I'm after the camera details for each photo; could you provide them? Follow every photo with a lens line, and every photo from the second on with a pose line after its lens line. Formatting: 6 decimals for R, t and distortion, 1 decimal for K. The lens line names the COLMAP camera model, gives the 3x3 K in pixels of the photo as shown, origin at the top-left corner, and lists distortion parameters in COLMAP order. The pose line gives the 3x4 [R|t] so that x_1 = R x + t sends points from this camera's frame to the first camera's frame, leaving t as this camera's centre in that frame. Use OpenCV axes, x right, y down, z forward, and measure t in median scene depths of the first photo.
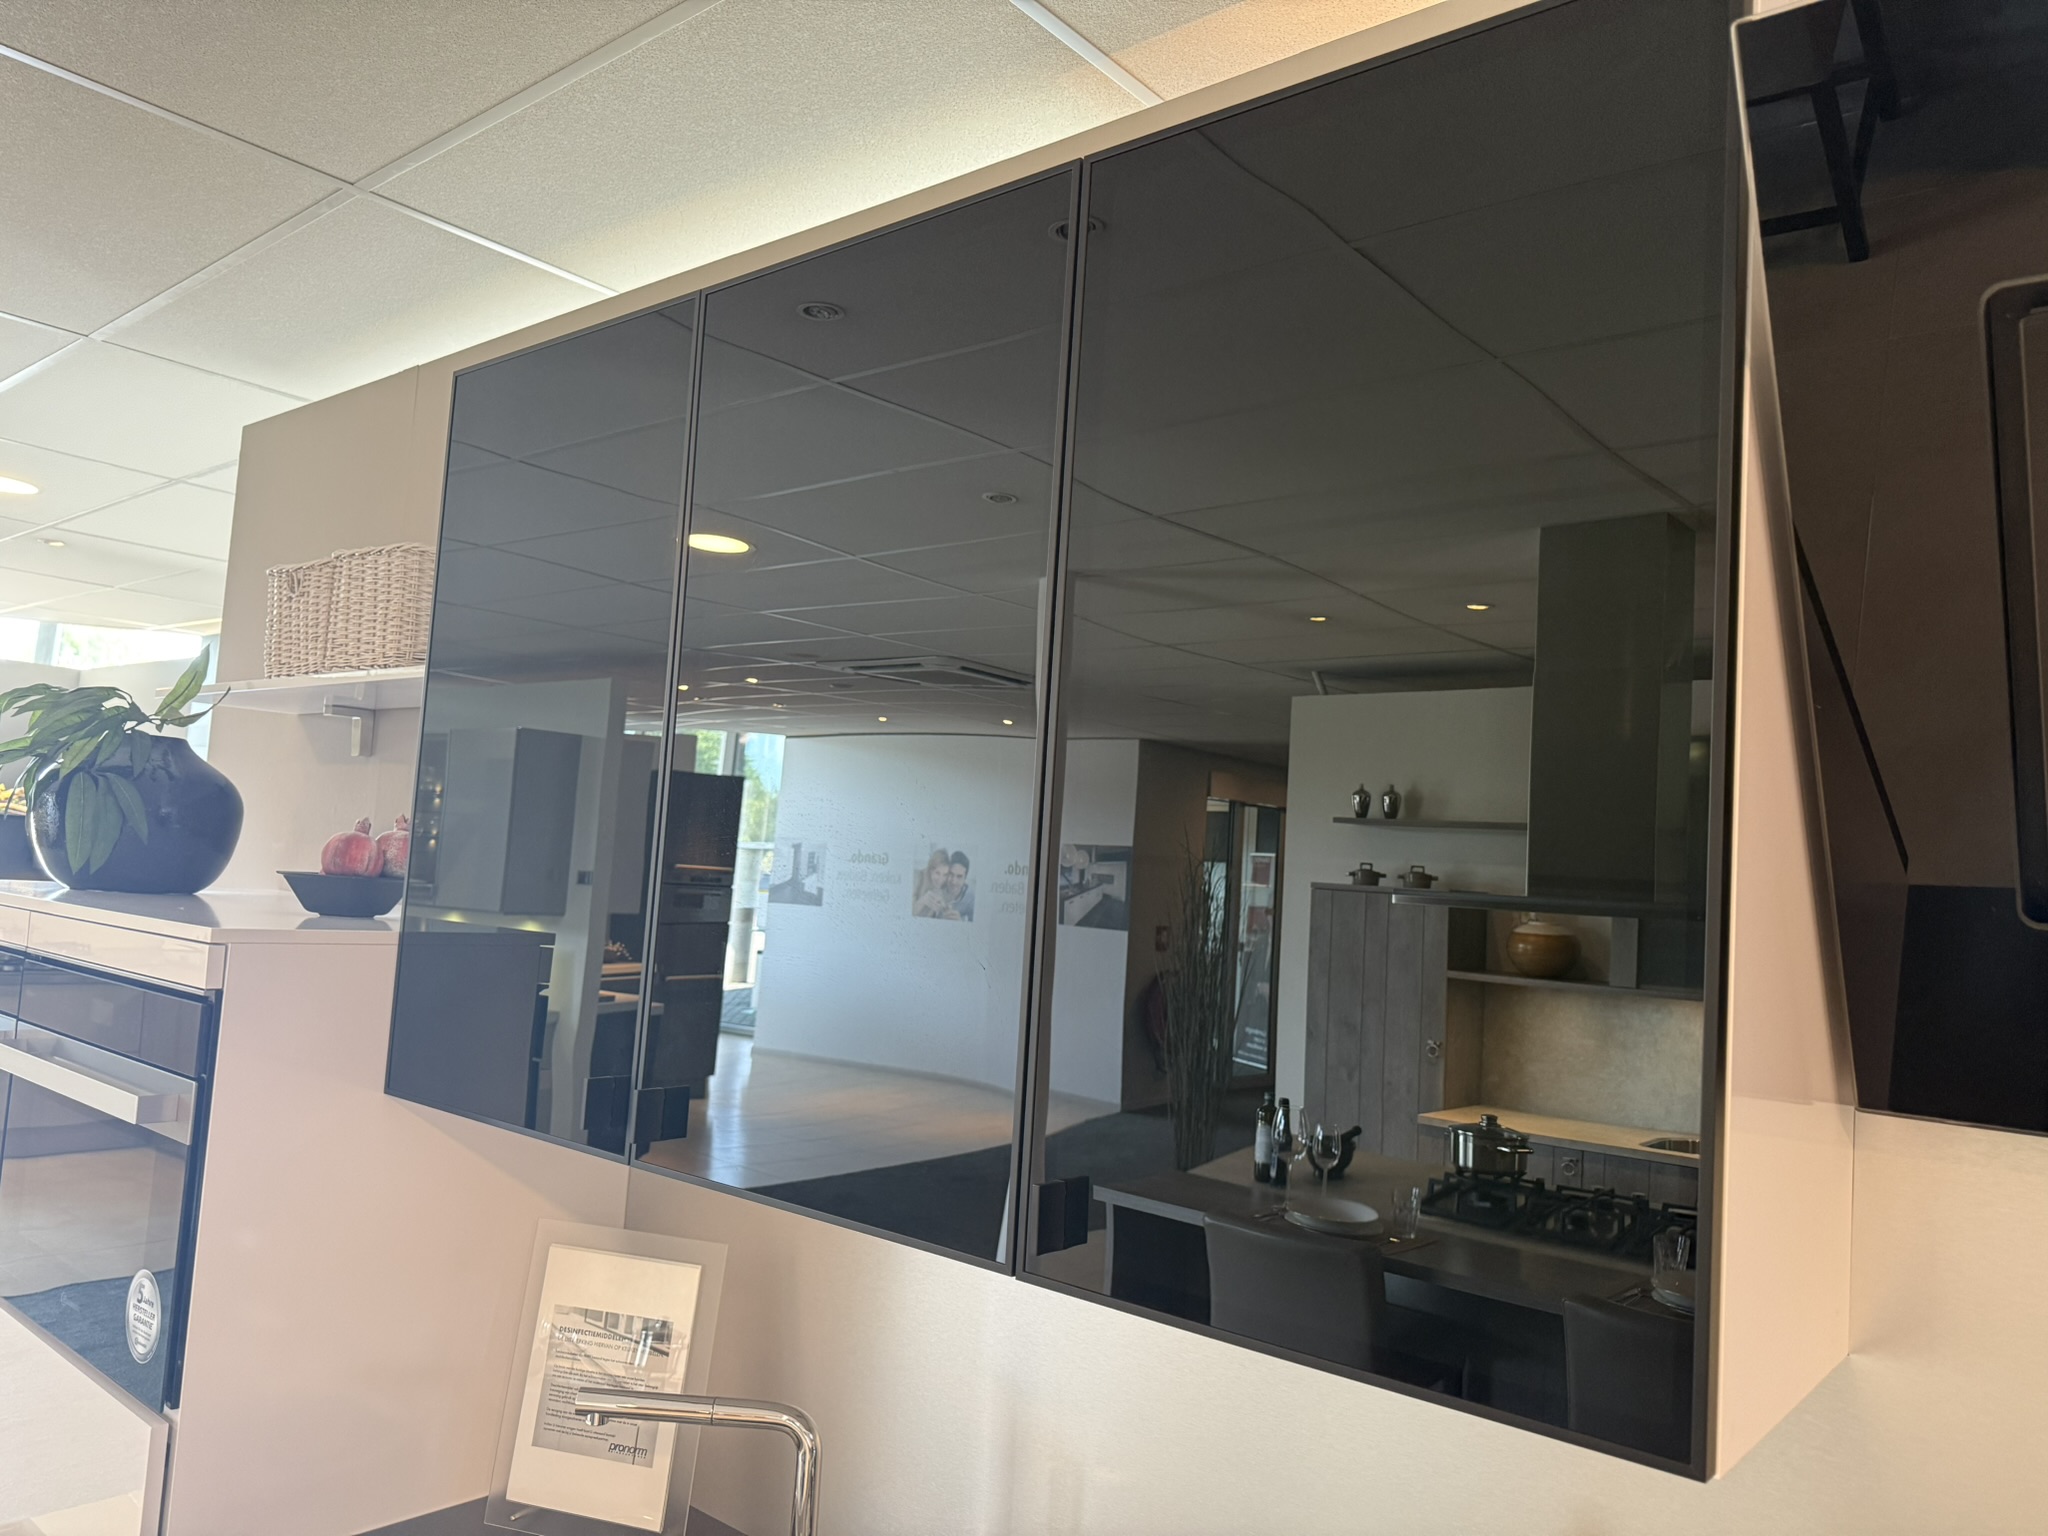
lens RADIAL K [[1434.6, 0, 1029.2], [0, 1434.6, 789.1], [0, 0, 1]] dist [0.083075, -0.114170]
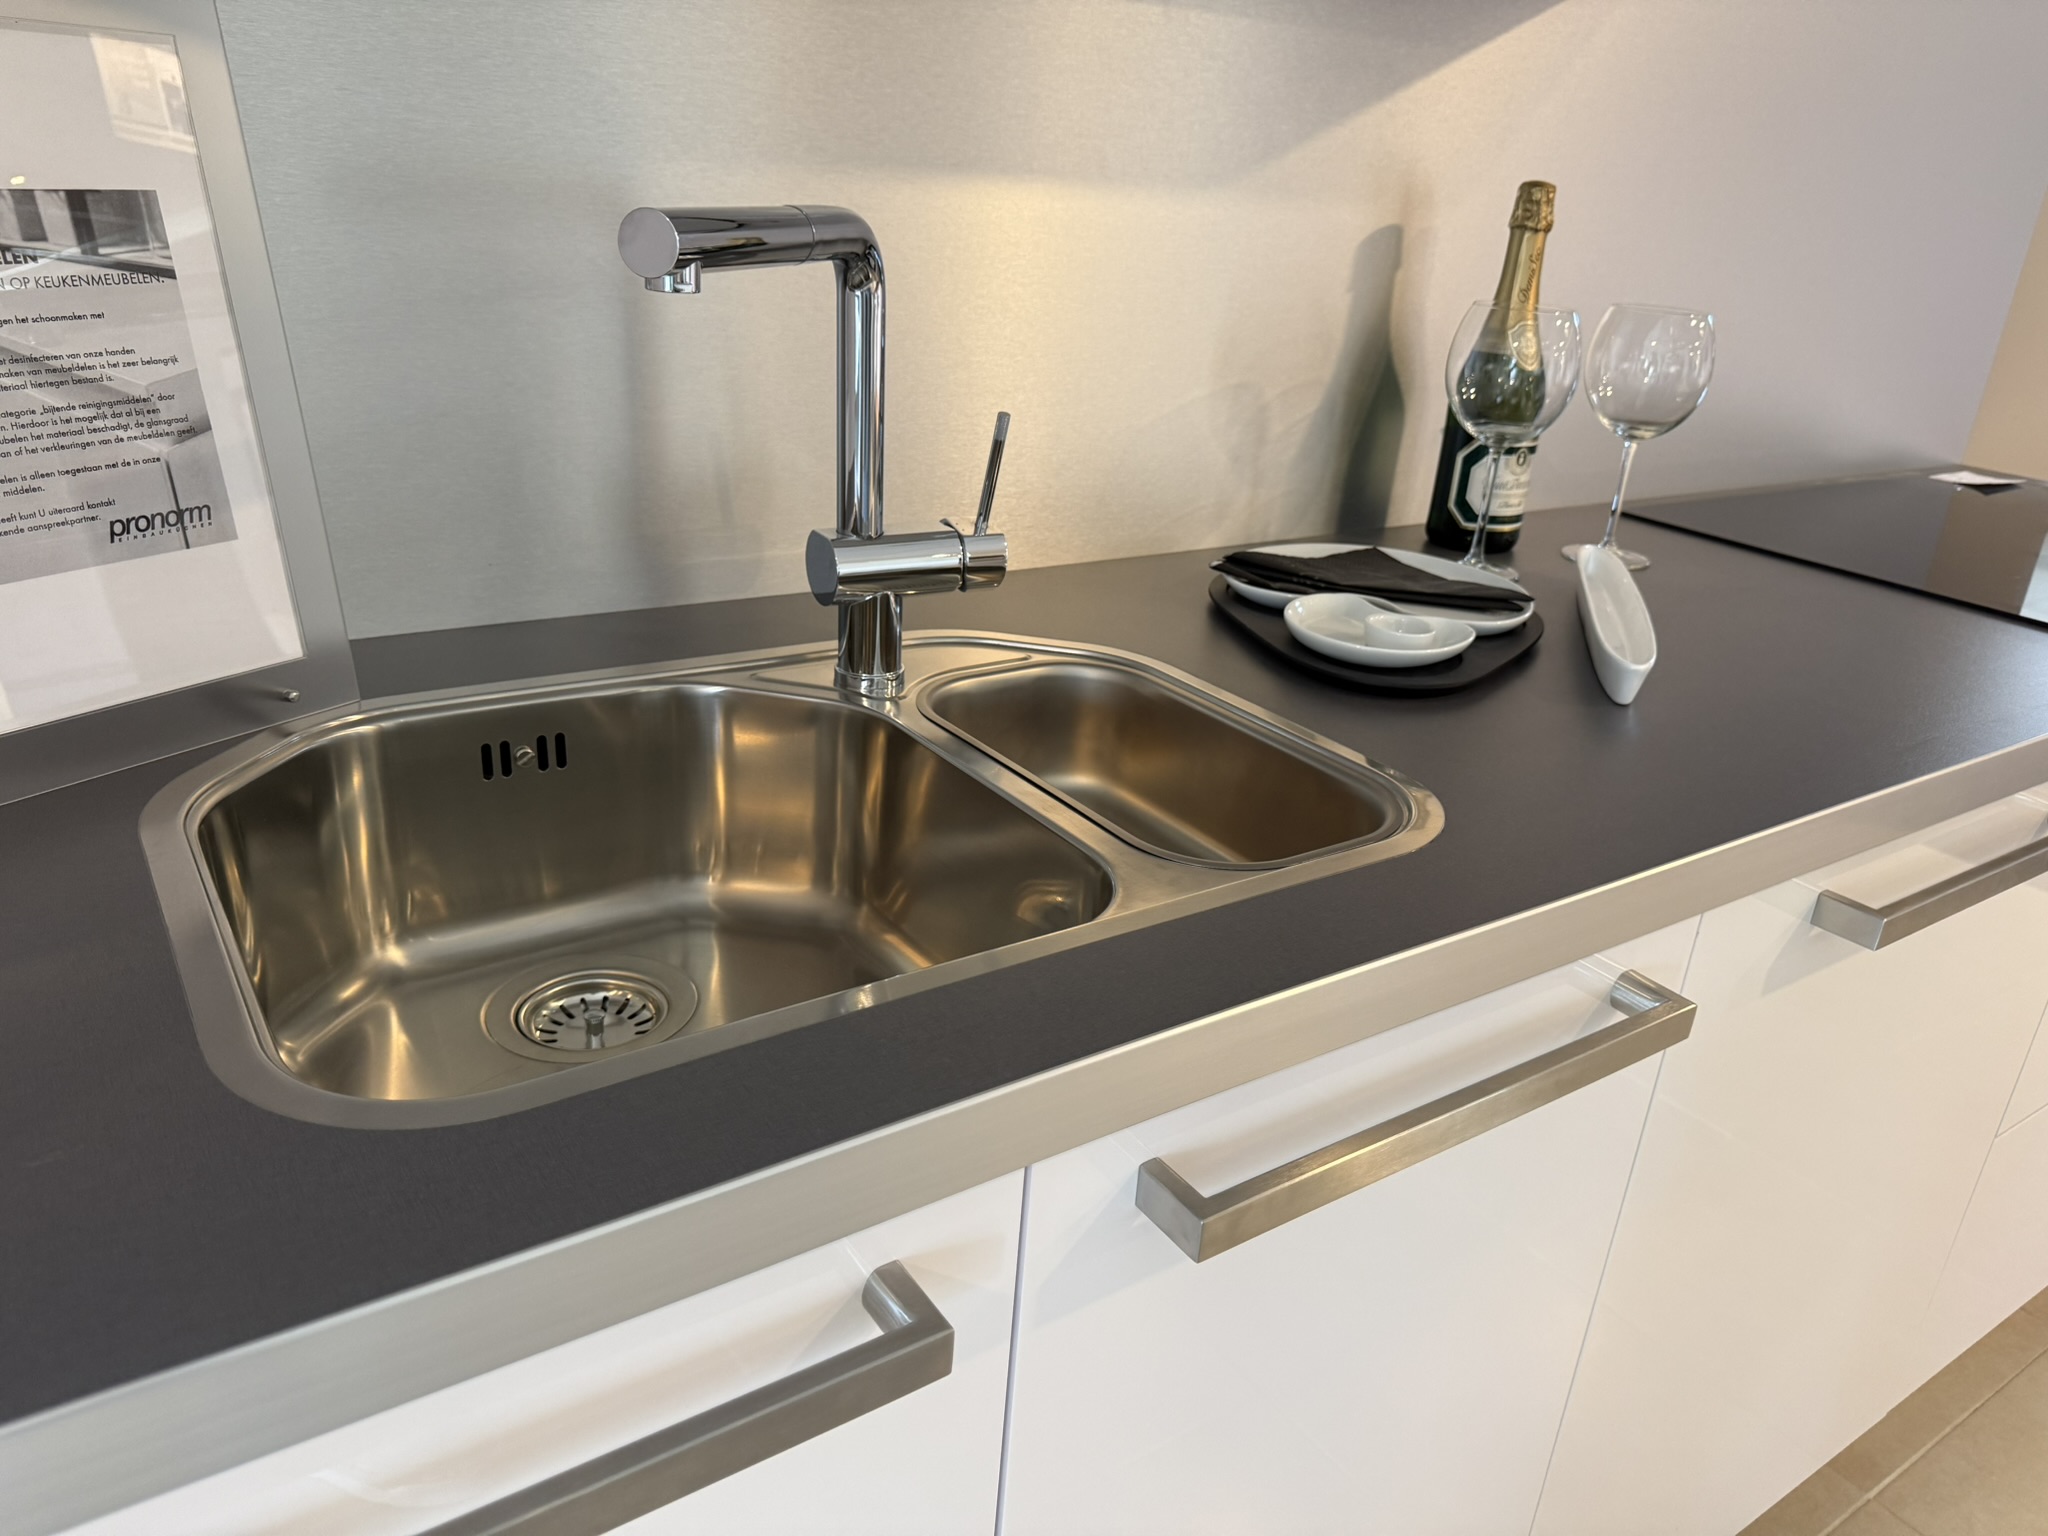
lens RADIAL K [[1434.6, 0, 1029.2], [0, 1434.6, 789.1], [0, 0, 1]] dist [0.083075, -0.114170]
pose [[0.259203, -0.425123, 0.867228, -0.441439], [-0.112751, 0.878457, 0.464328, 0.227961], [-0.959219, -0.218136, 0.179766, 0.508660]]
